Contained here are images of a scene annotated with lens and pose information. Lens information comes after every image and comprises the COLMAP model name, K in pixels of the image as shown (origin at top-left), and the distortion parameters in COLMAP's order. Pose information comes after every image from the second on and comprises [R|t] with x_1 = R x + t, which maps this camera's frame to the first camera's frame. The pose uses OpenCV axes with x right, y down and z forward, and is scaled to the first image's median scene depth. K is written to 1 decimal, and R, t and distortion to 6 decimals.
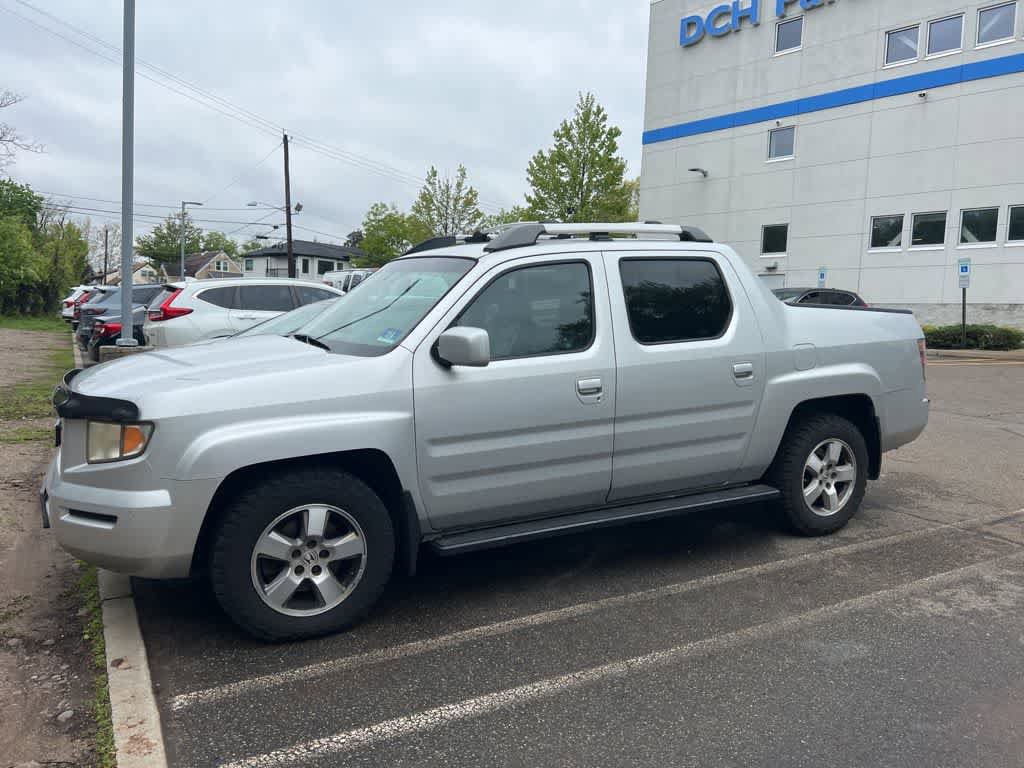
lens RADIAL K [[768.6, 0, 507.2], [0, 768.6, 392.8], [0, 0, 1]] dist [0.051346, -0.054227]
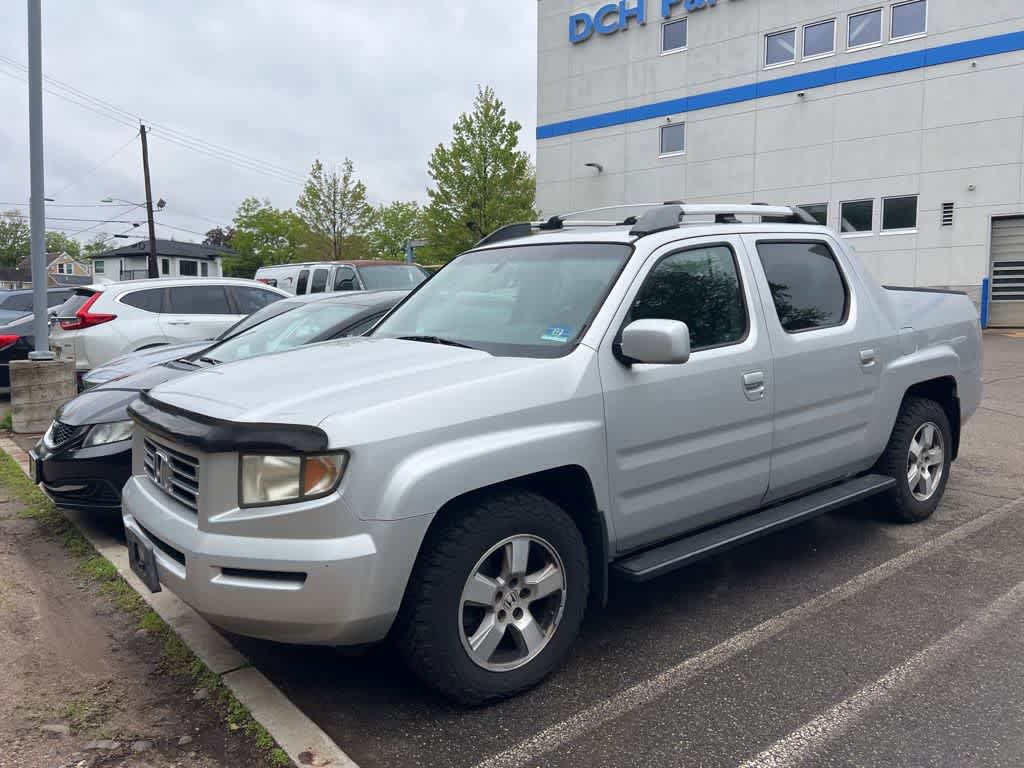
lens RADIAL K [[768.6, 0, 519.7], [0, 768.6, 381.9], [0, 0, 1]] dist [0.051346, -0.054227]
pose [[0.982727, -0.046927, 0.179011, -0.291589], [0.048483, 0.998815, -0.004327, -0.014399], [-0.178596, 0.012931, 0.983838, 0.127537]]
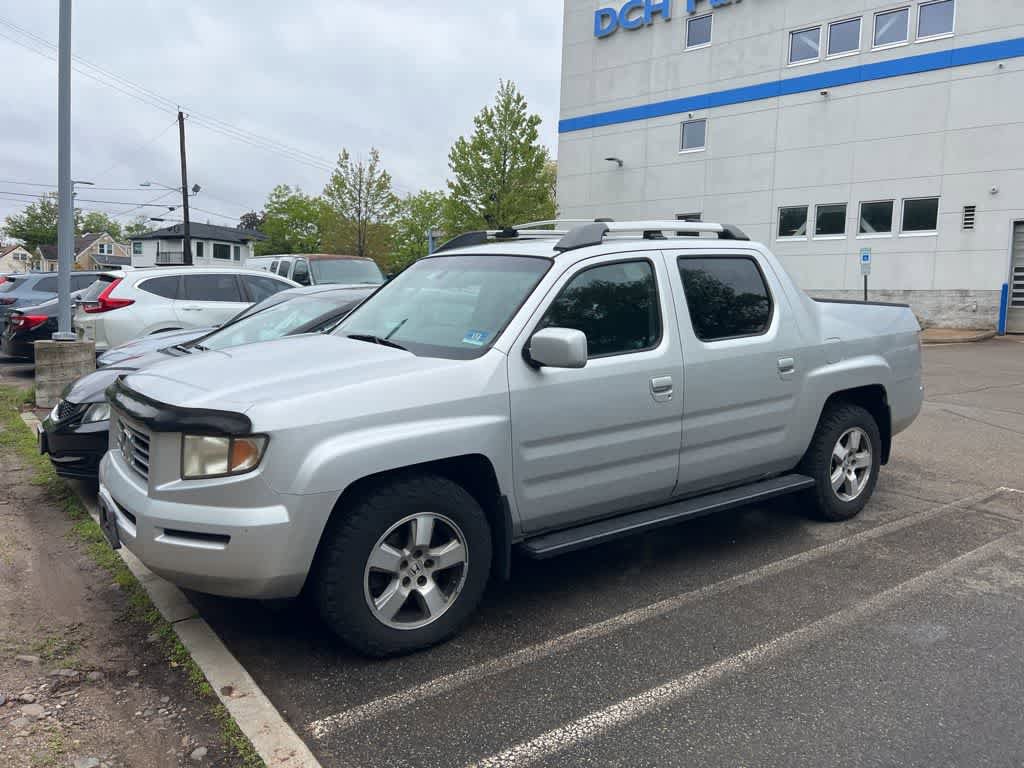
lens RADIAL K [[768.6, 0, 506.1], [0, 768.6, 379.7], [0, 0, 1]] dist [0.051346, -0.054227]
pose [[0.991675, -0.016802, 0.127663, -0.198670], [0.016359, 0.999856, 0.004514, -0.019843], [-0.127721, -0.002388, 0.991807, 0.018084]]
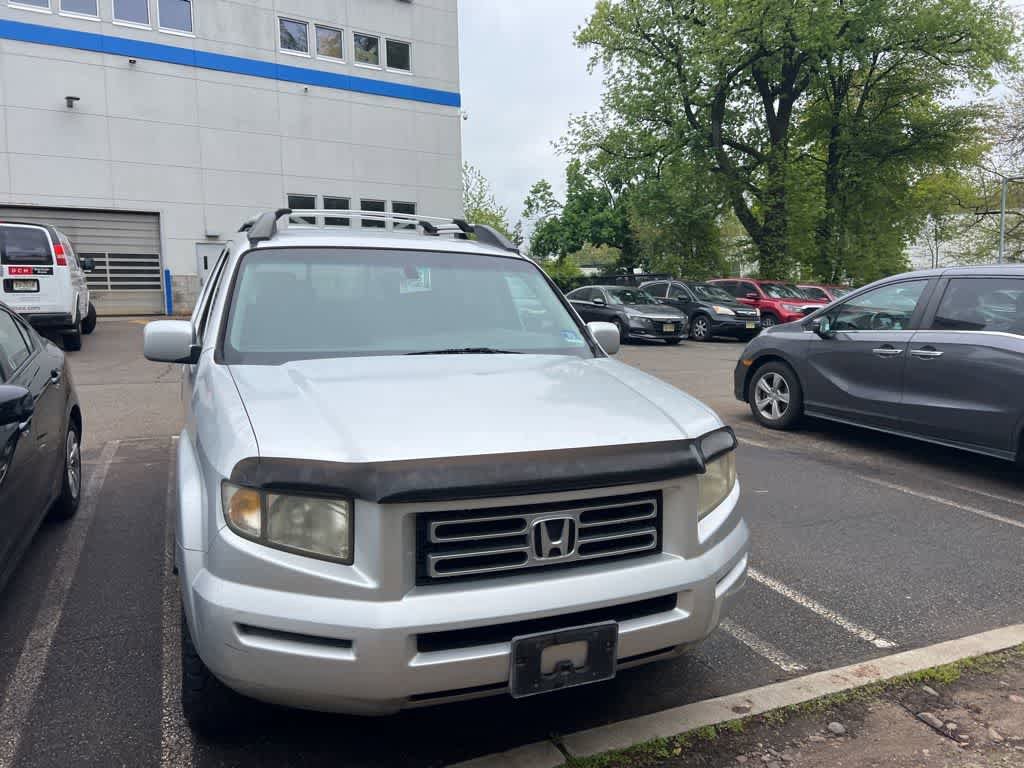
lens RADIAL K [[768.6, 0, 520.1], [0, 768.6, 381.8], [0, 0, 1]] dist [0.051346, -0.054227]
pose [[0.089996, -0.143068, 0.985613, -0.971407], [0.111703, 0.984834, 0.132755, -0.130621], [-0.989658, 0.098148, 0.104612, 0.796155]]
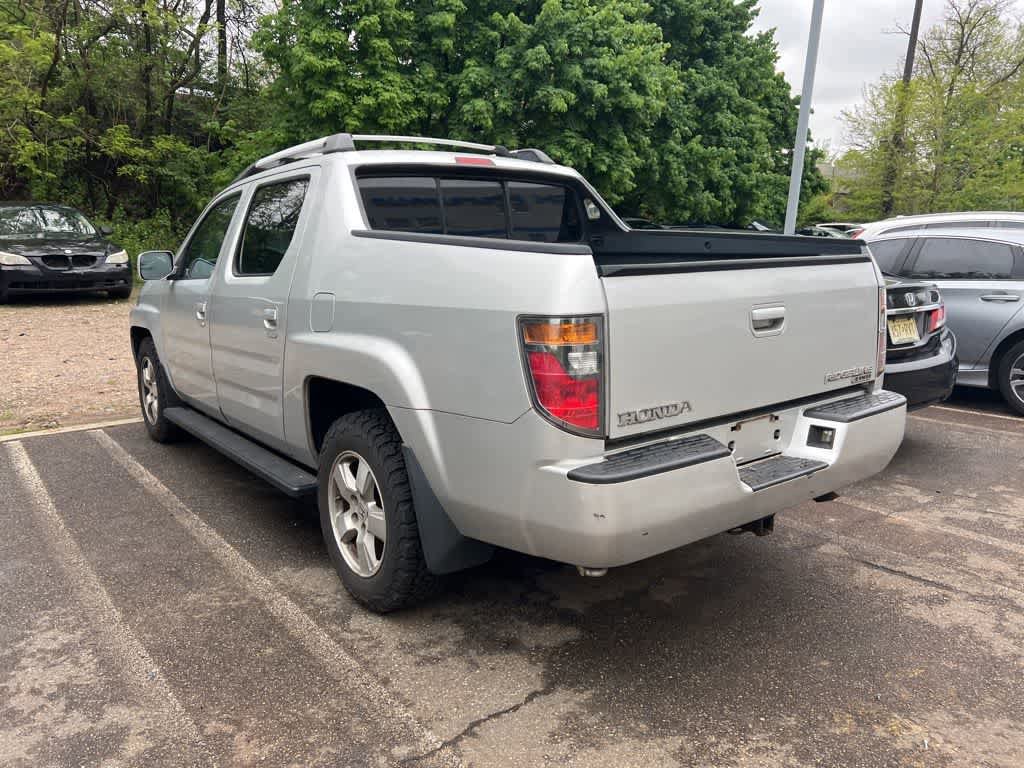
lens RADIAL K [[768.6, 0, 504.8], [0, 768.6, 377.6], [0, 0, 1]] dist [0.051346, -0.054227]
pose [[0.154793, 0.165764, -0.973941, 1.116901], [-0.121620, 0.981522, 0.147724, -0.113819], [0.980432, 0.095584, 0.172093, 1.097422]]
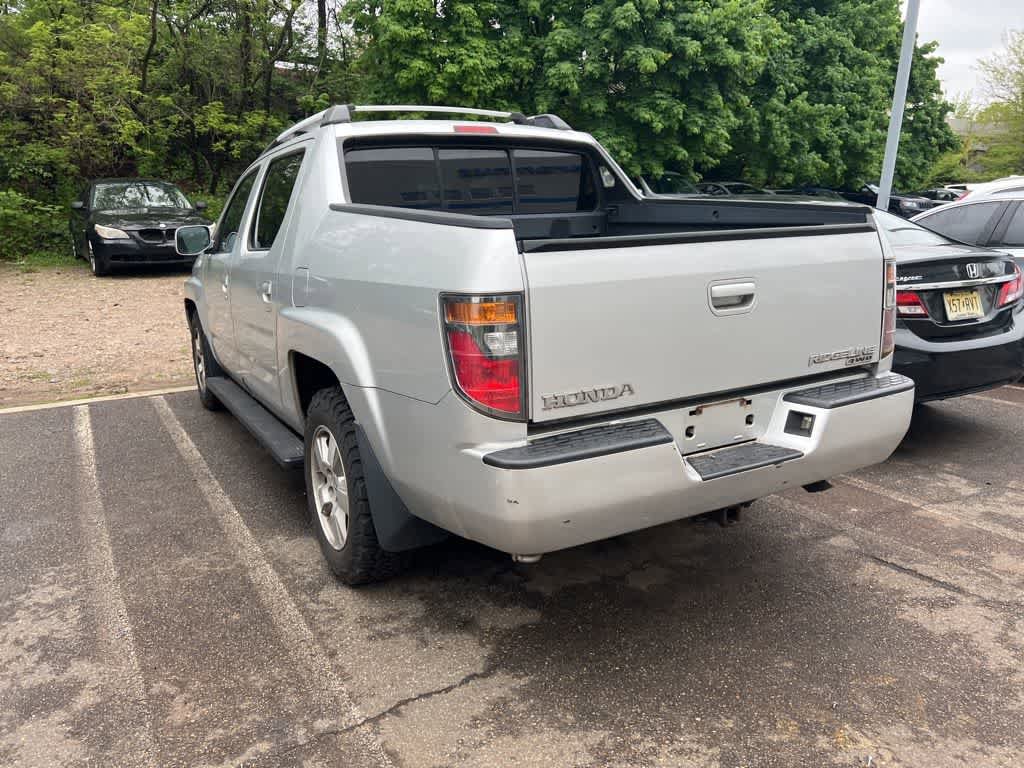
lens RADIAL K [[768.6, 0, 504.4], [0, 768.6, 384.7], [0, 0, 1]] dist [0.051346, -0.054227]
pose [[0.018677, 0.214086, -0.976636, 1.109487], [-0.110935, 0.971219, 0.210777, -0.130969], [0.993652, 0.104407, 0.041890, 1.213516]]
